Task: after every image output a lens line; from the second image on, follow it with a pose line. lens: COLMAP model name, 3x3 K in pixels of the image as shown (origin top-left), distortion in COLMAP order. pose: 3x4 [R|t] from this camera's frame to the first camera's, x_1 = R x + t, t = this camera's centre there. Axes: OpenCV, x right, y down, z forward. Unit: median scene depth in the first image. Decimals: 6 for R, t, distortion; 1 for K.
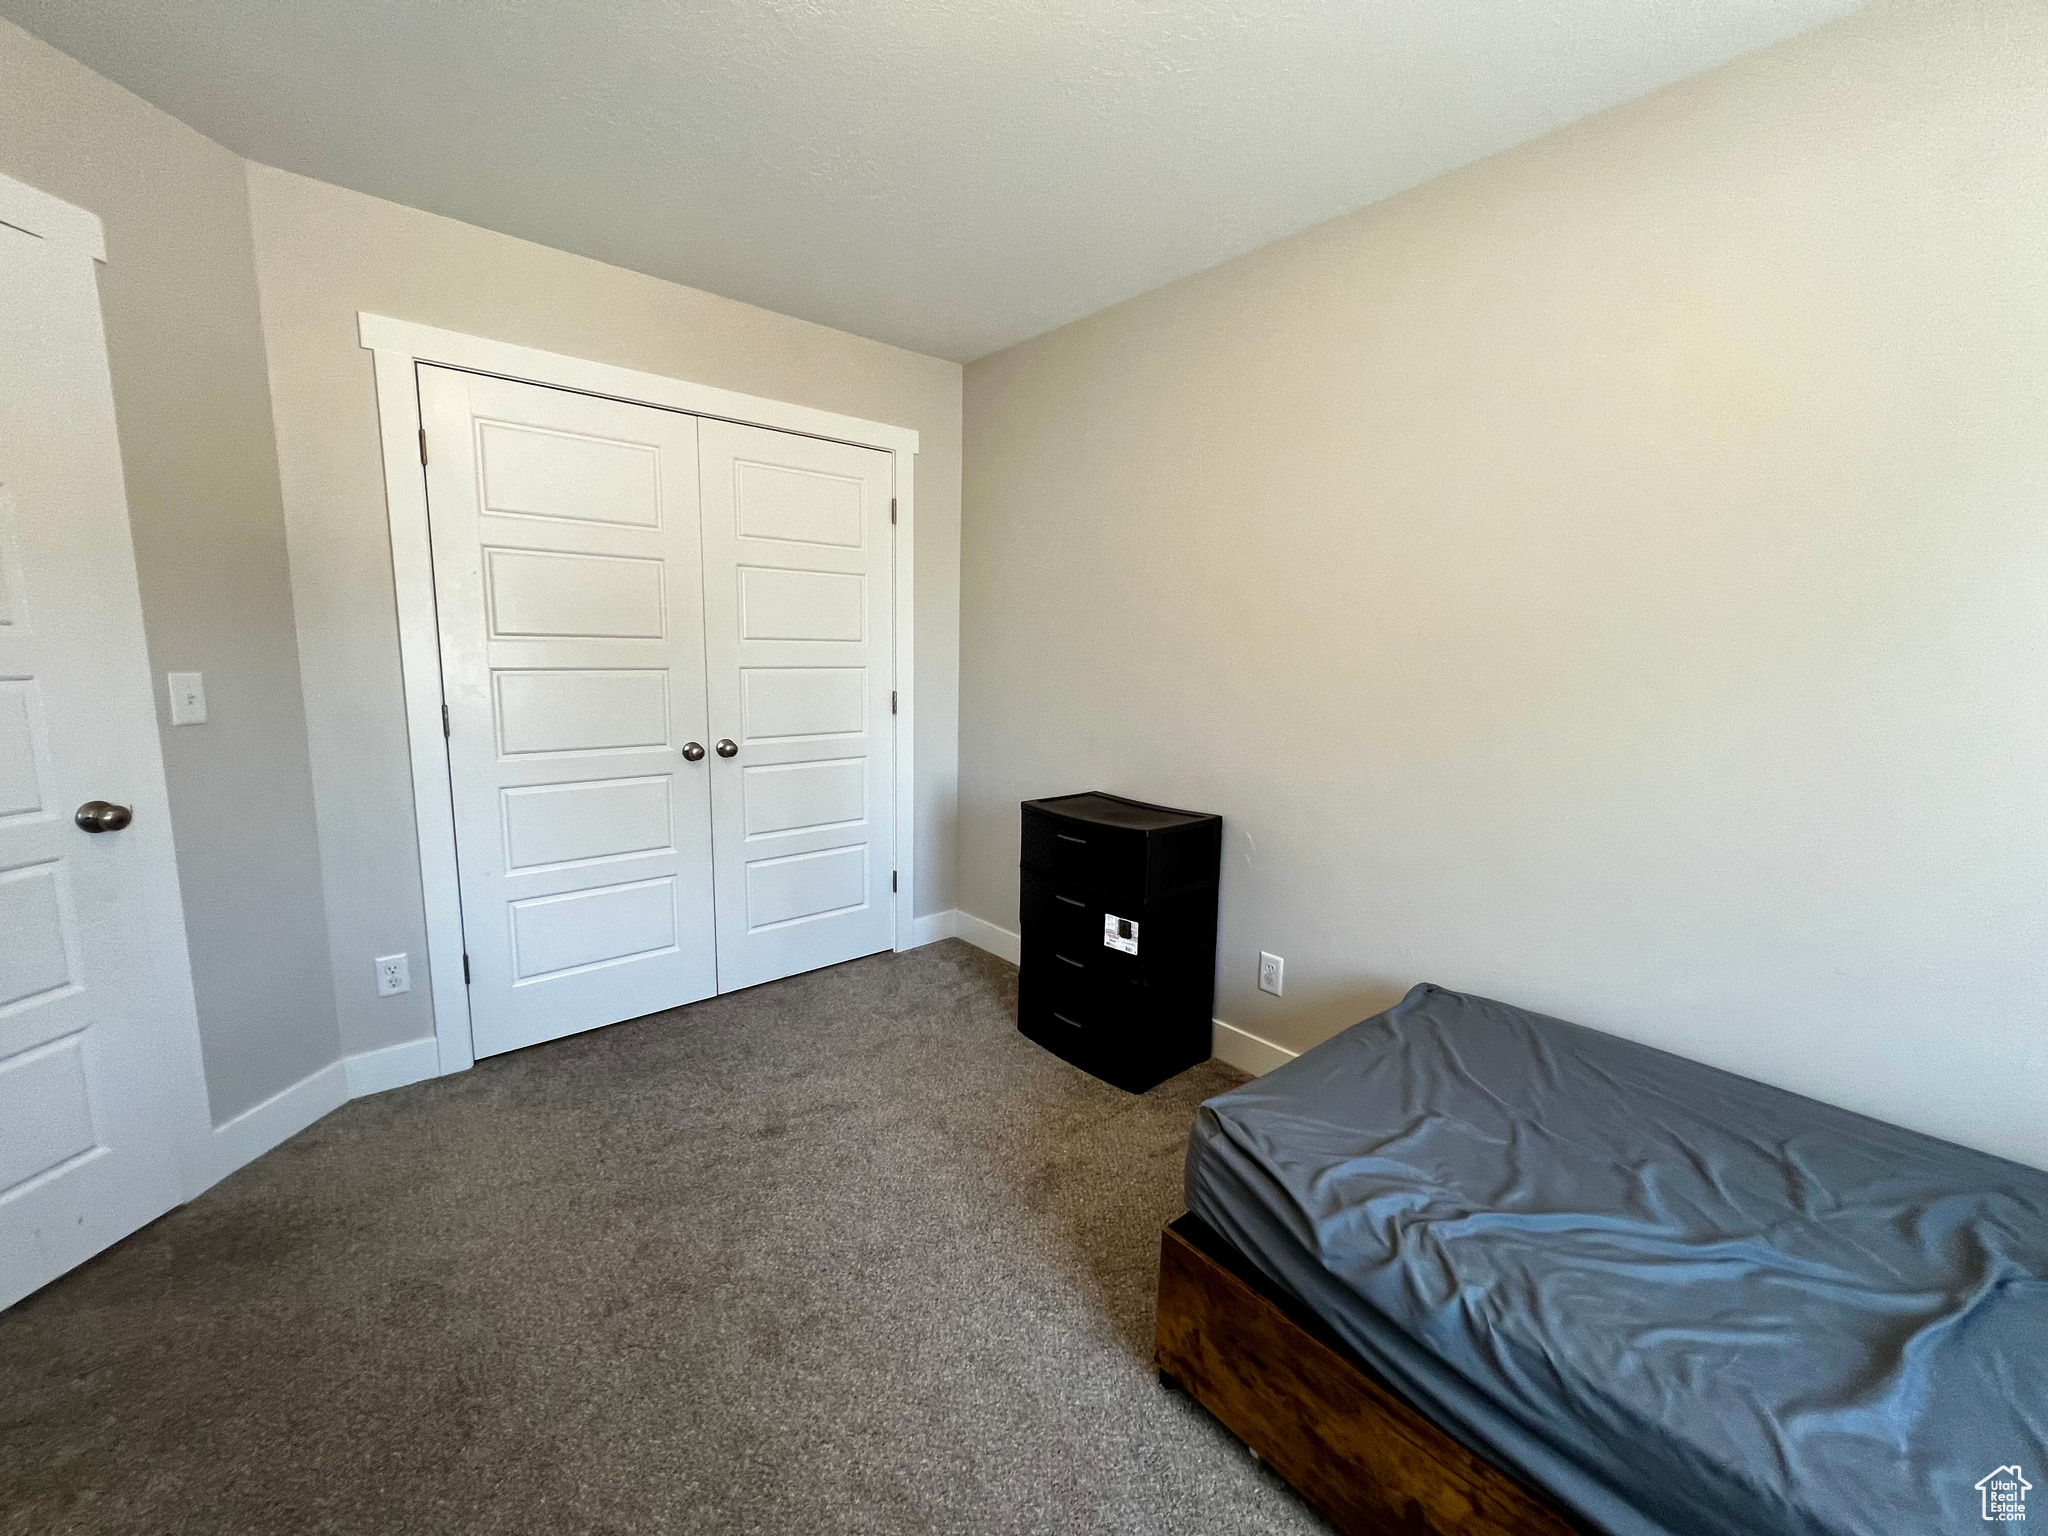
lens RADIAL K [[837.0, 0, 1017.8], [0, 837.0, 766.1], [0, 0, 1]] dist [0.004846, 0.000632]
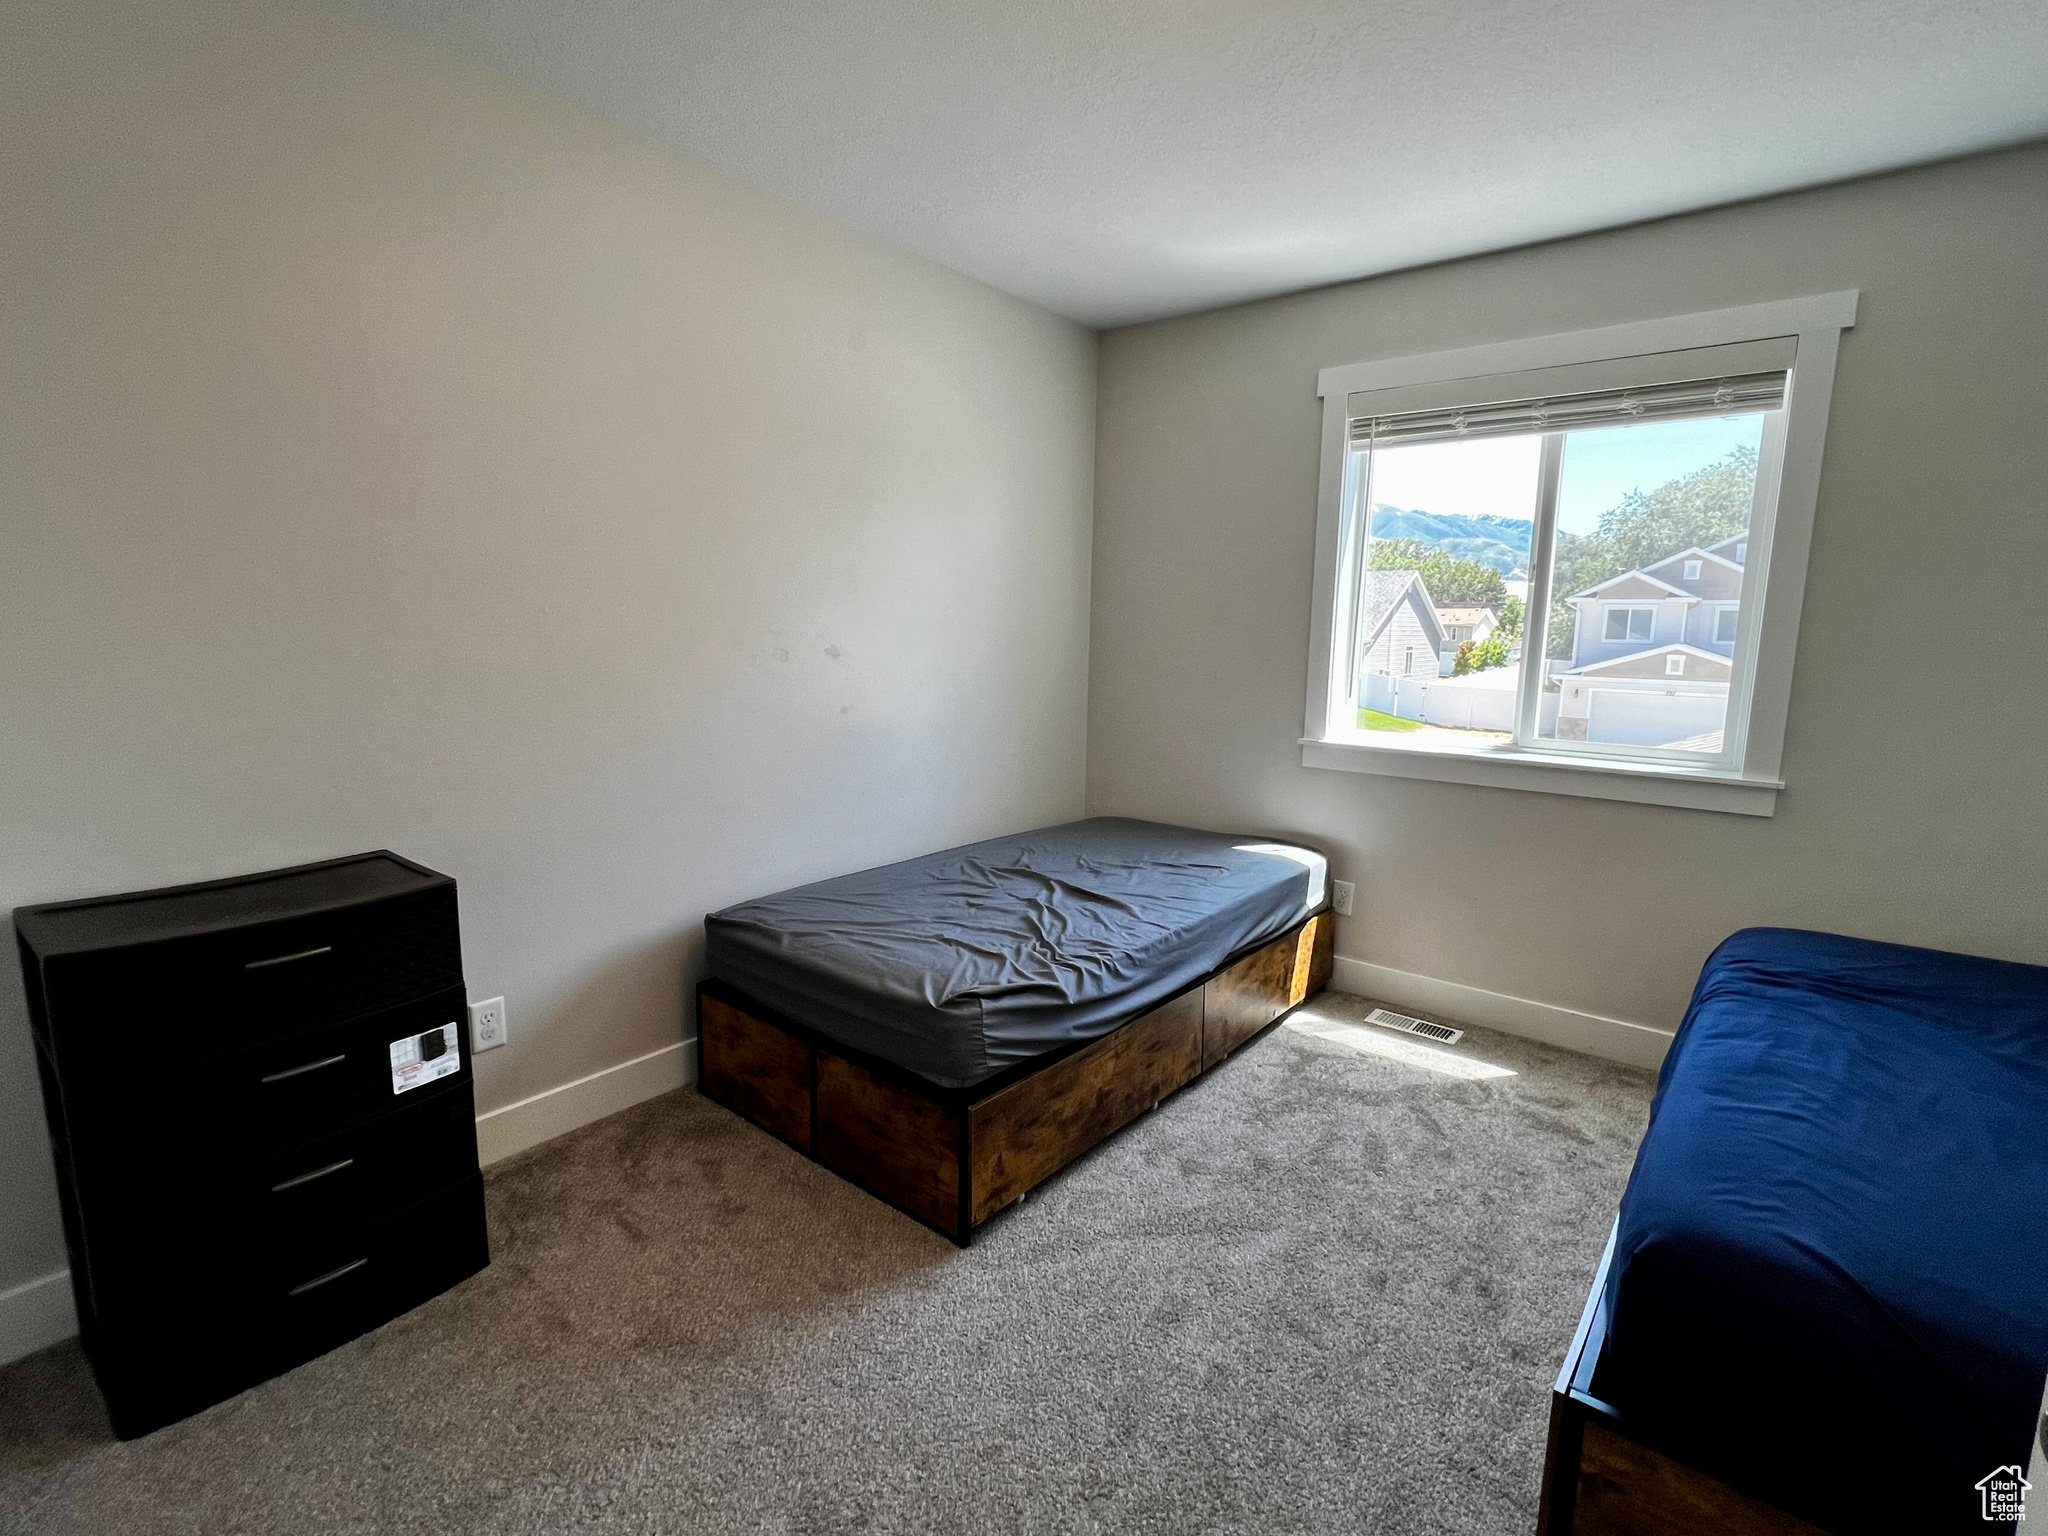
lens RADIAL K [[969.8, 0, 1016.2], [0, 969.8, 766.2], [0, 0, 1]] dist [-0.004787, -0.000448]
pose [[-0.191912, -0.169197, 0.966717, -1.076575], [0.126814, 0.972493, 0.195383, -0.169986], [-0.973184, 0.160090, -0.165177, 1.106132]]
